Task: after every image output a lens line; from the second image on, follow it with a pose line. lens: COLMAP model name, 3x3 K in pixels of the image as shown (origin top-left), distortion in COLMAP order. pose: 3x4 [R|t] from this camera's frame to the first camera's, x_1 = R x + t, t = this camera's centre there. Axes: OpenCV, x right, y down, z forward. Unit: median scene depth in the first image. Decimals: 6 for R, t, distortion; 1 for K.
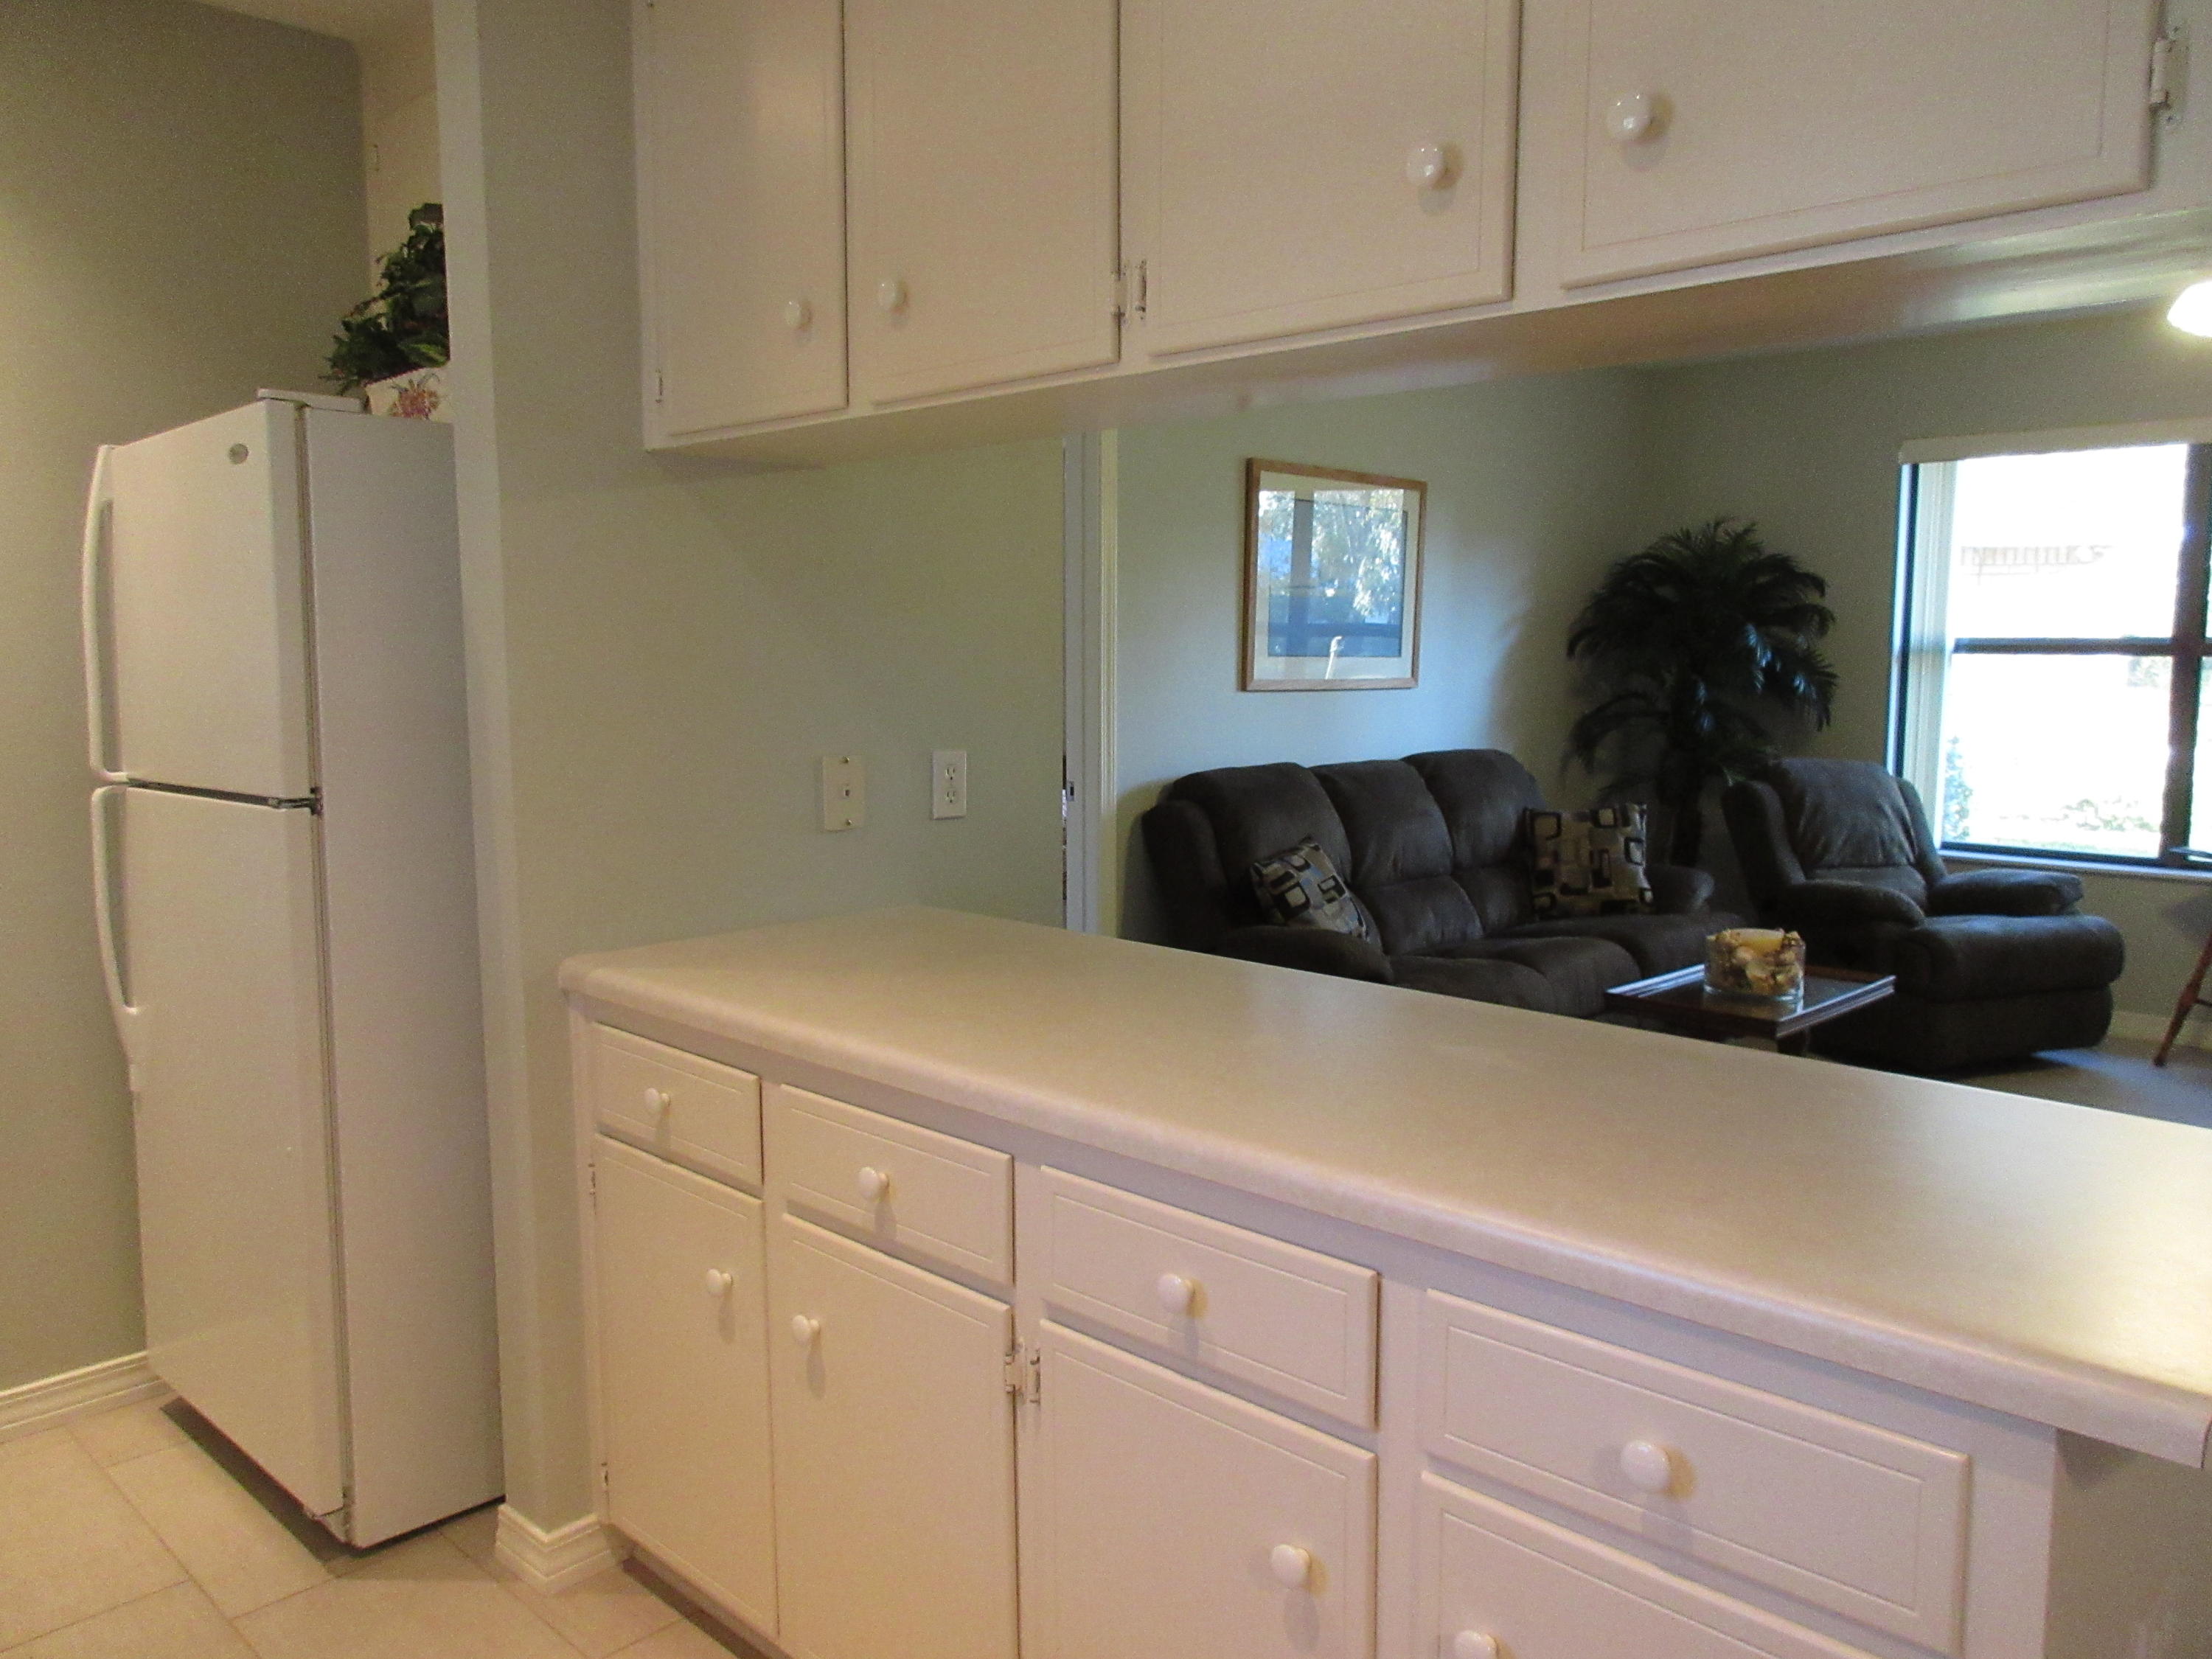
lens RADIAL K [[1654.7, 0, 1094.7], [0, 1654.7, 822.3], [0, 0, 1]] dist [0.004276, 0.002538]
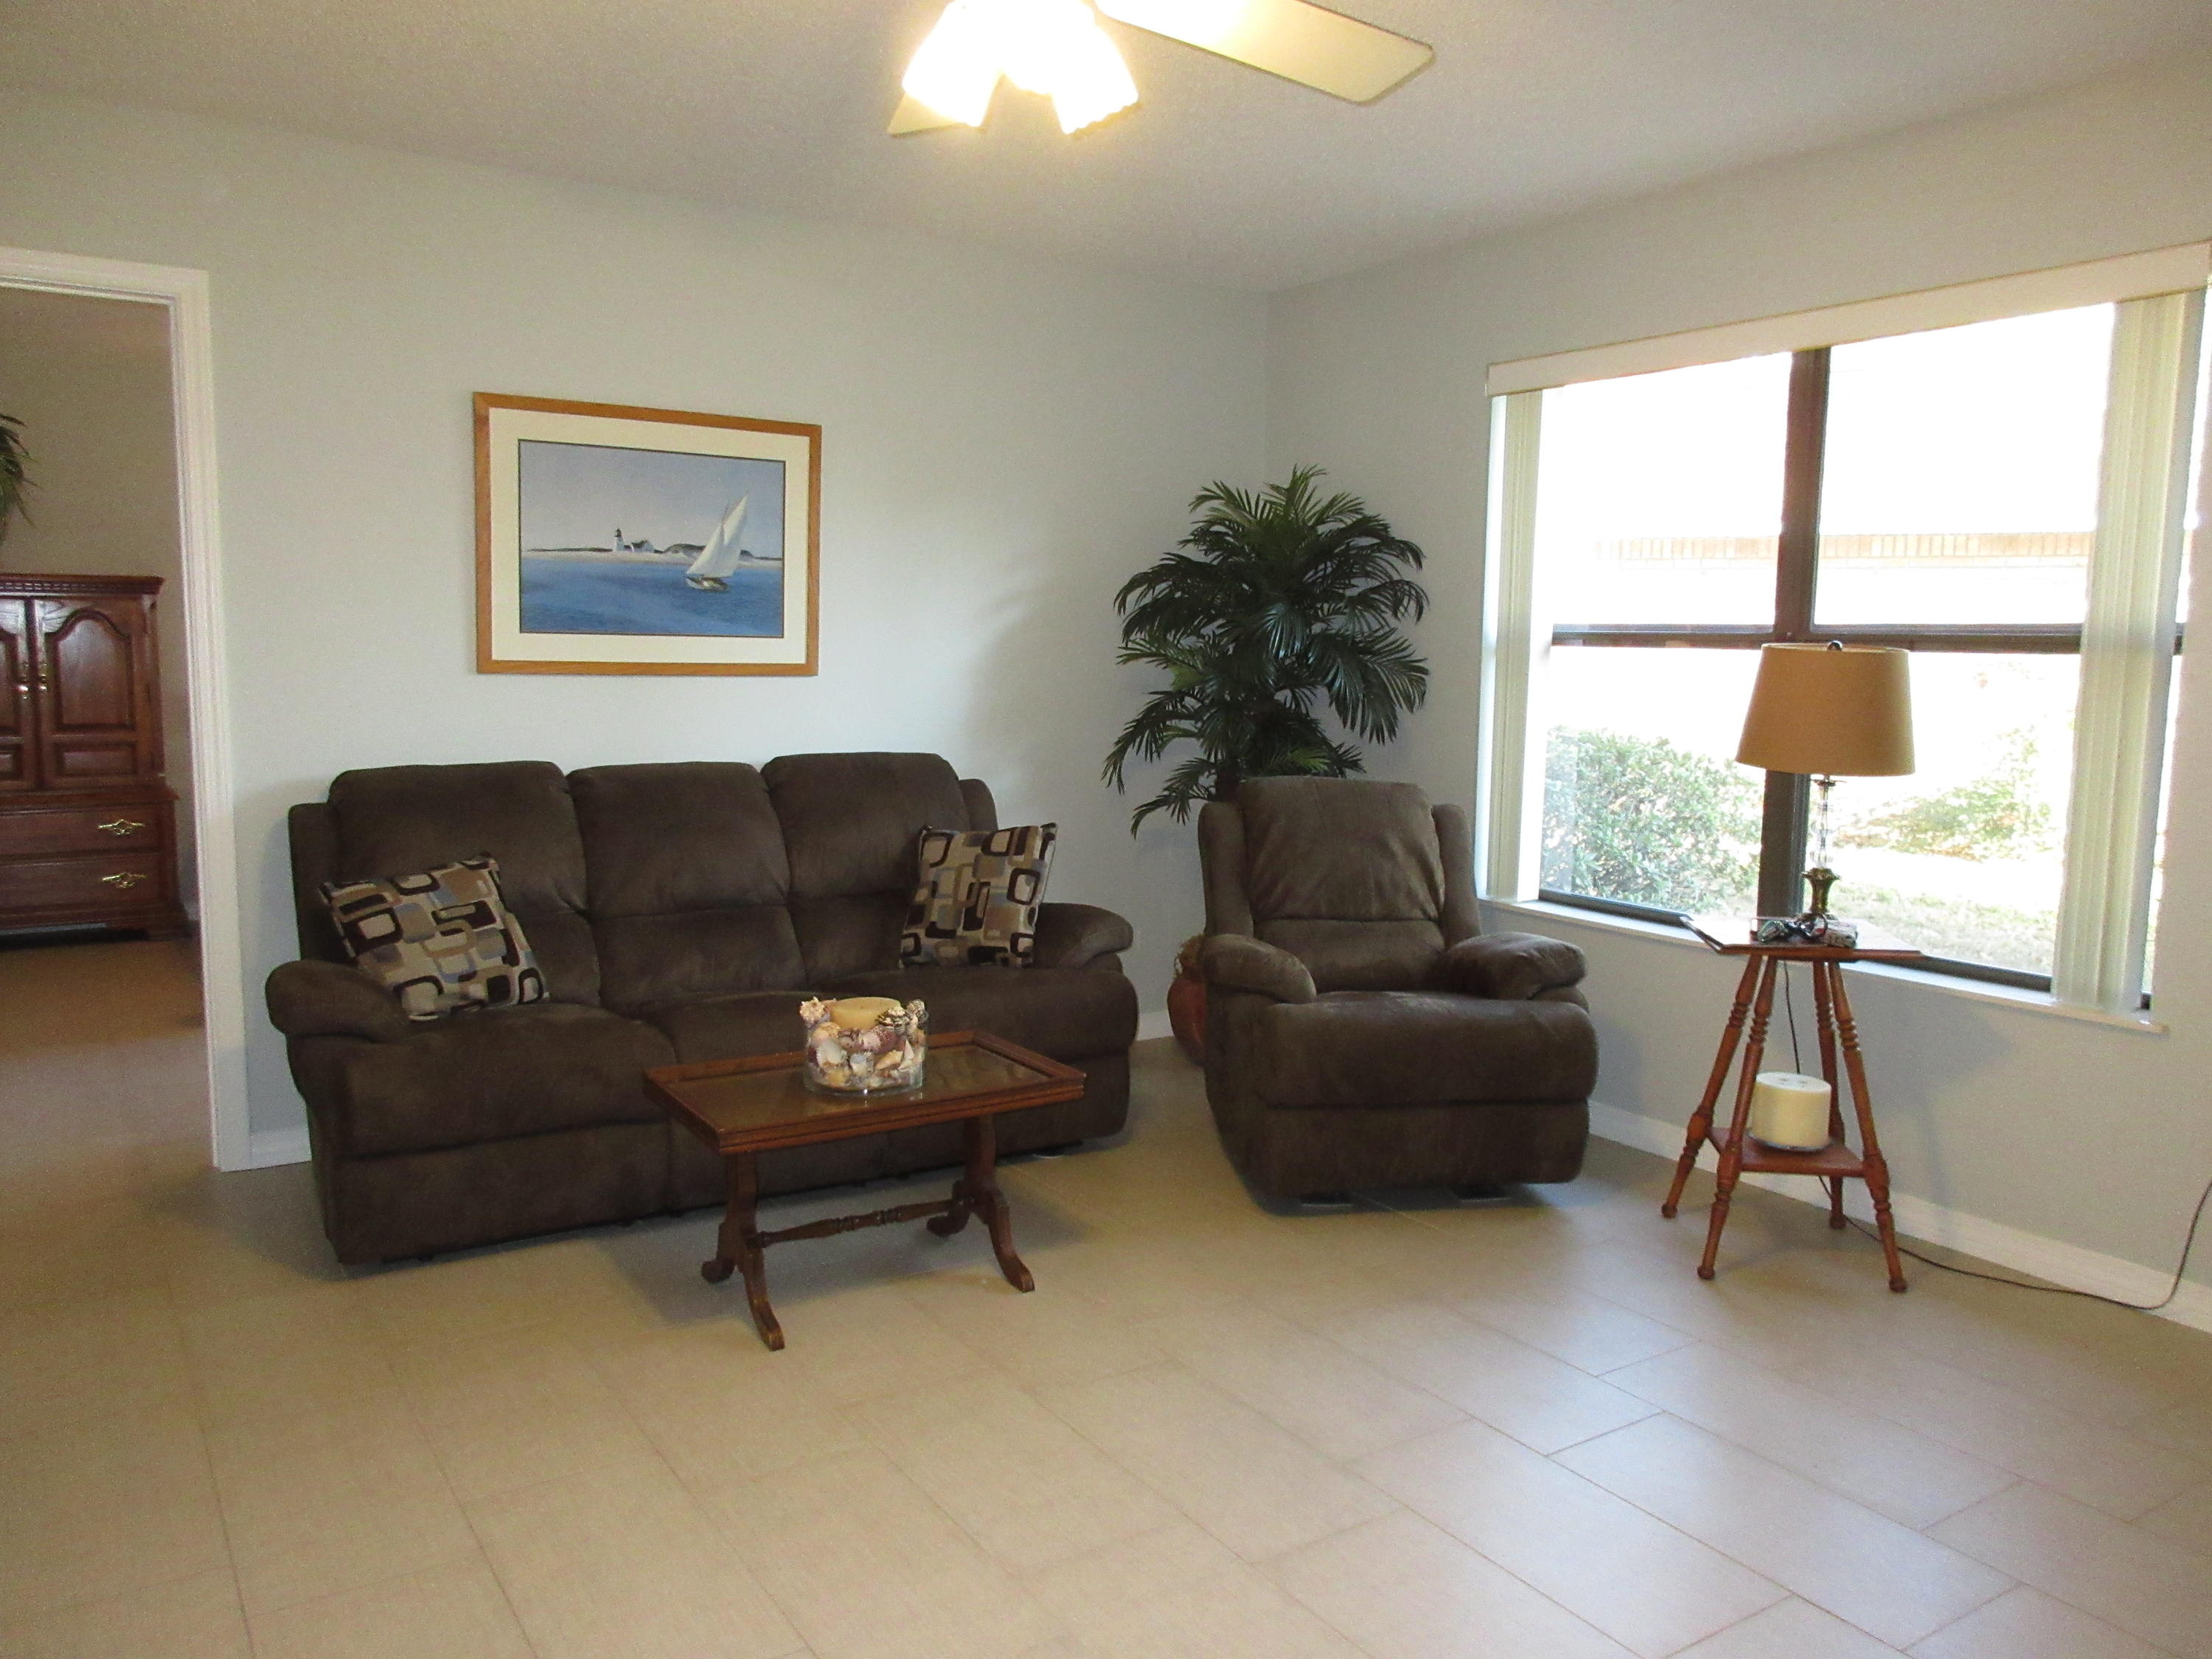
lens RADIAL K [[1654.7, 0, 1094.7], [0, 1654.7, 822.3], [0, 0, 1]] dist [0.004276, 0.002538]
pose [[0.976864, 0.035796, -0.210844, 0.526588], [-0.035389, 0.999357, 0.005702, -0.018882], [0.210913, 0.001892, 0.977503, 0.235003]]
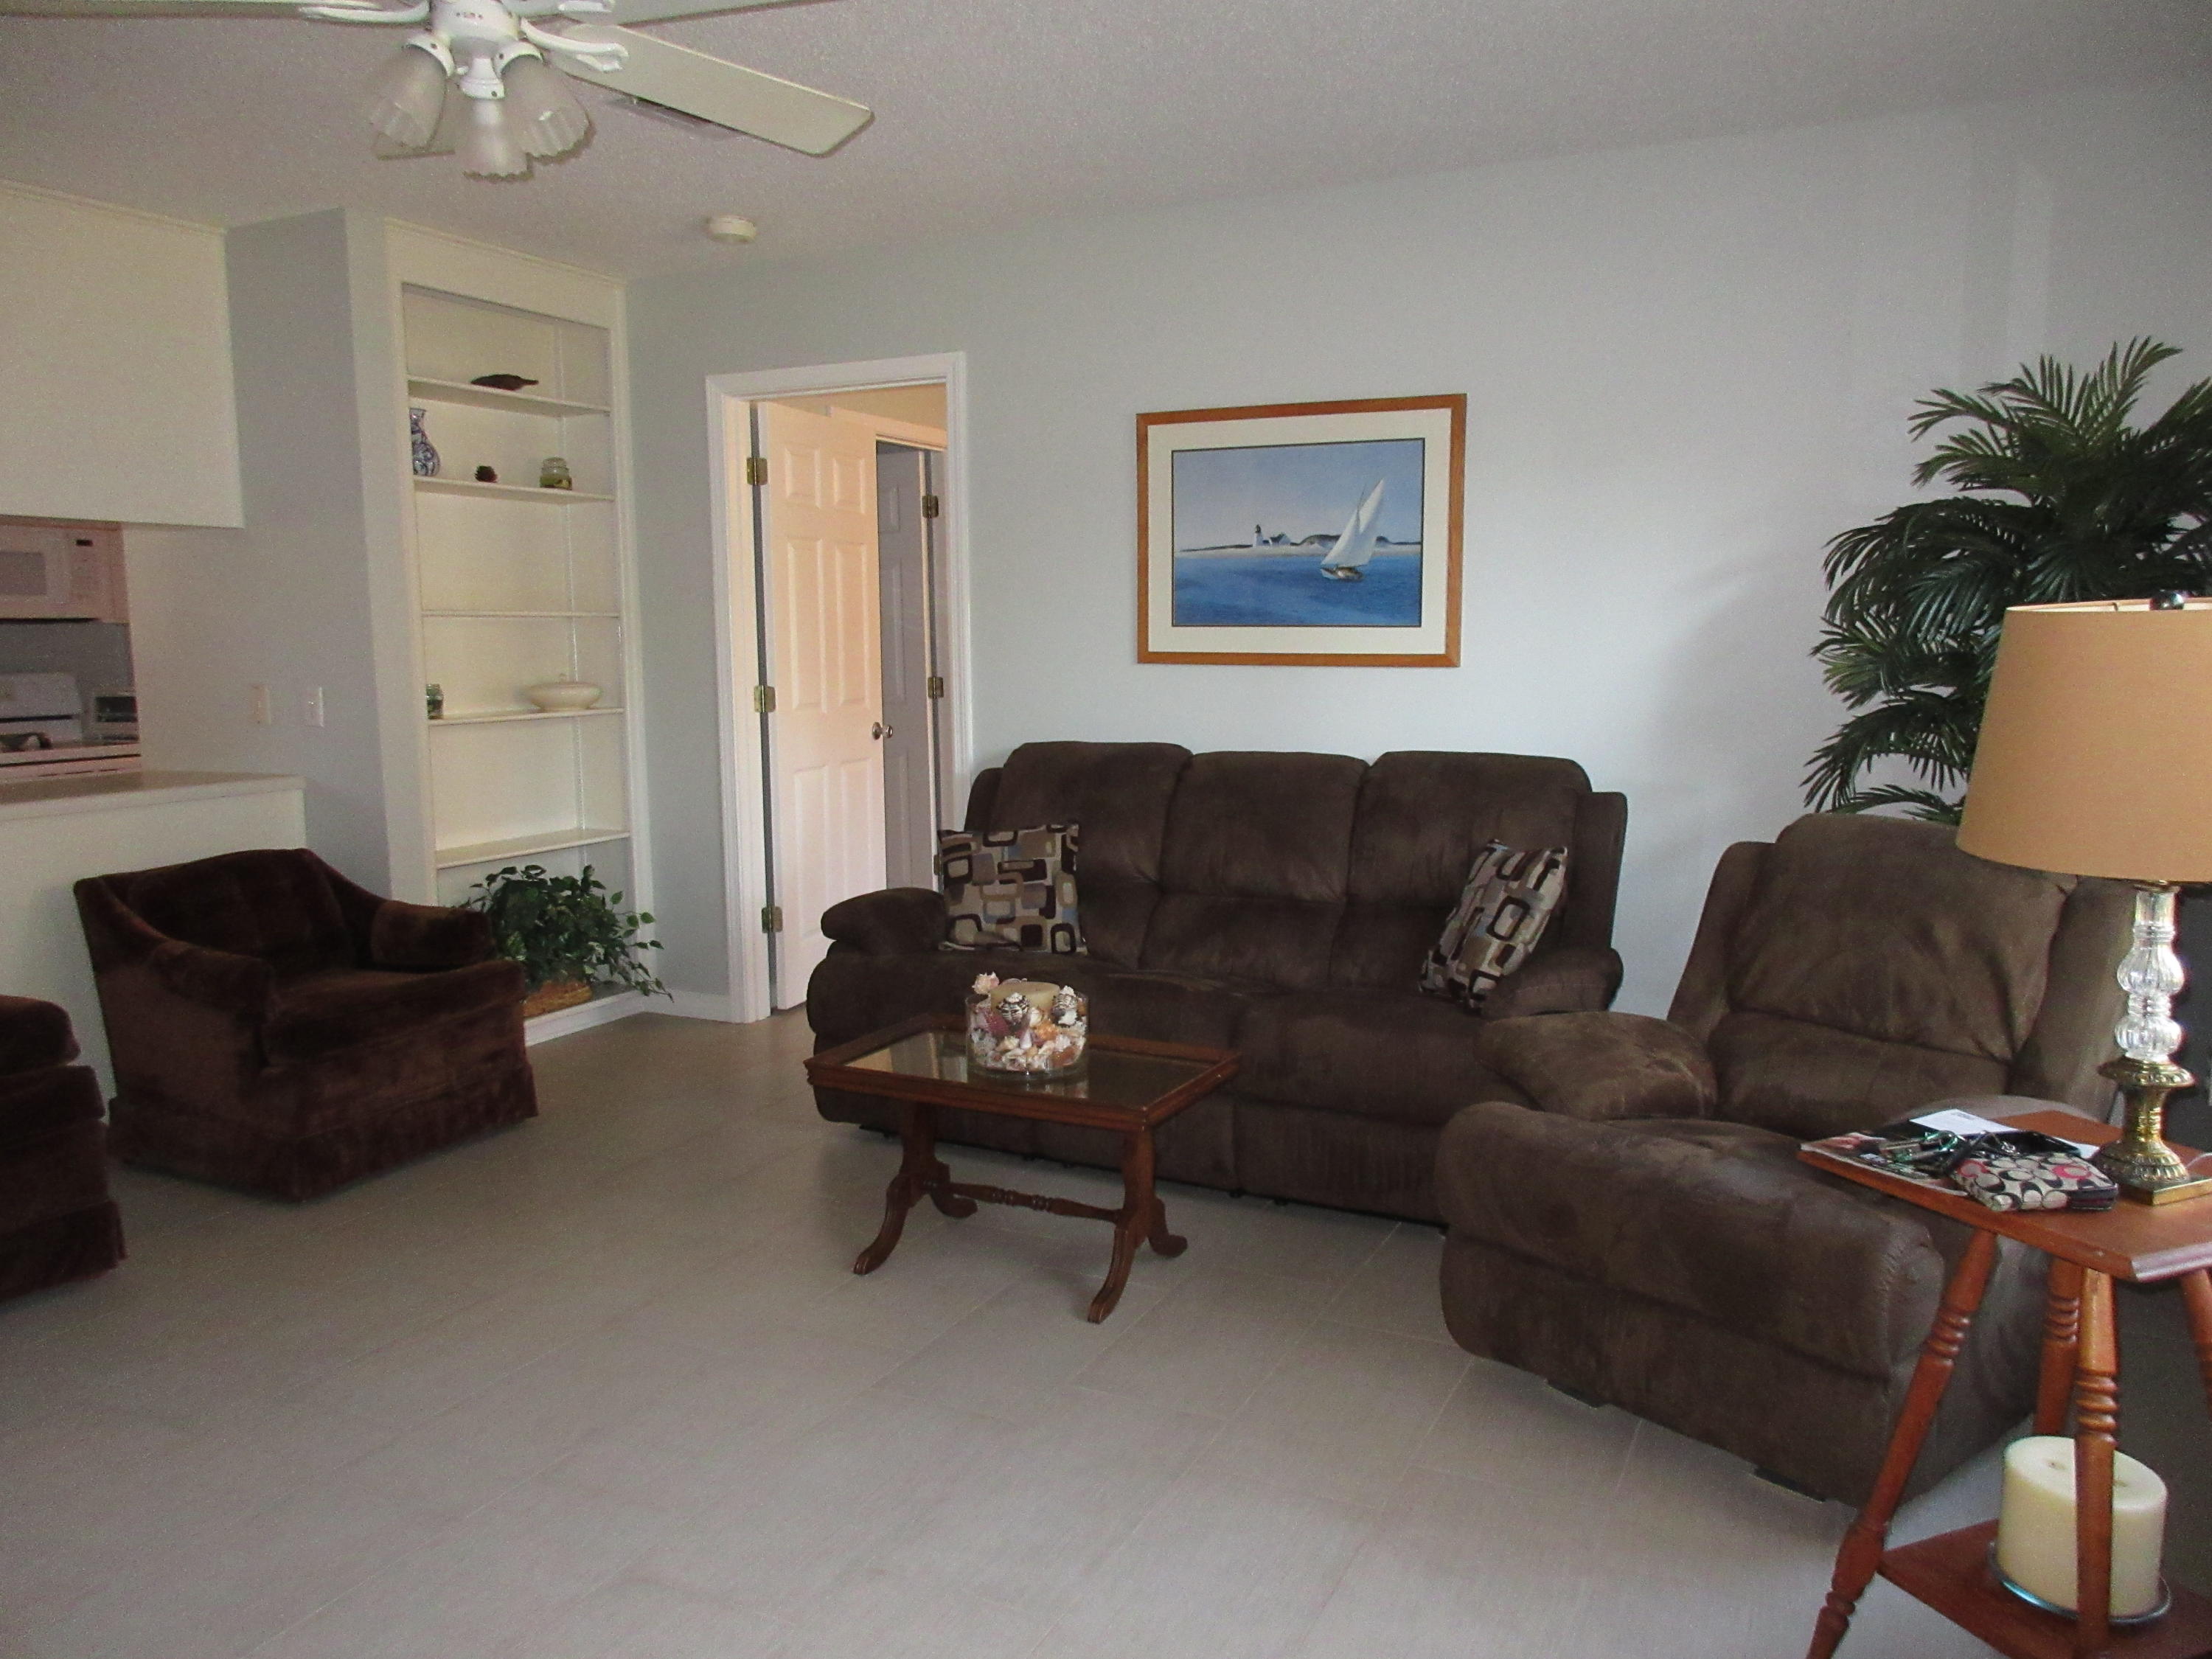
lens RADIAL K [[1620.9, 0, 1106.0], [0, 1620.9, 829.5], [0, 0, 1]] dist [-0.007857, -0.000845]
pose [[0.320959, 0.112914, -0.940338, 0.883996], [-0.094093, 0.991757, 0.086972, -0.059249], [0.942408, 0.060565, 0.328938, 0.633632]]
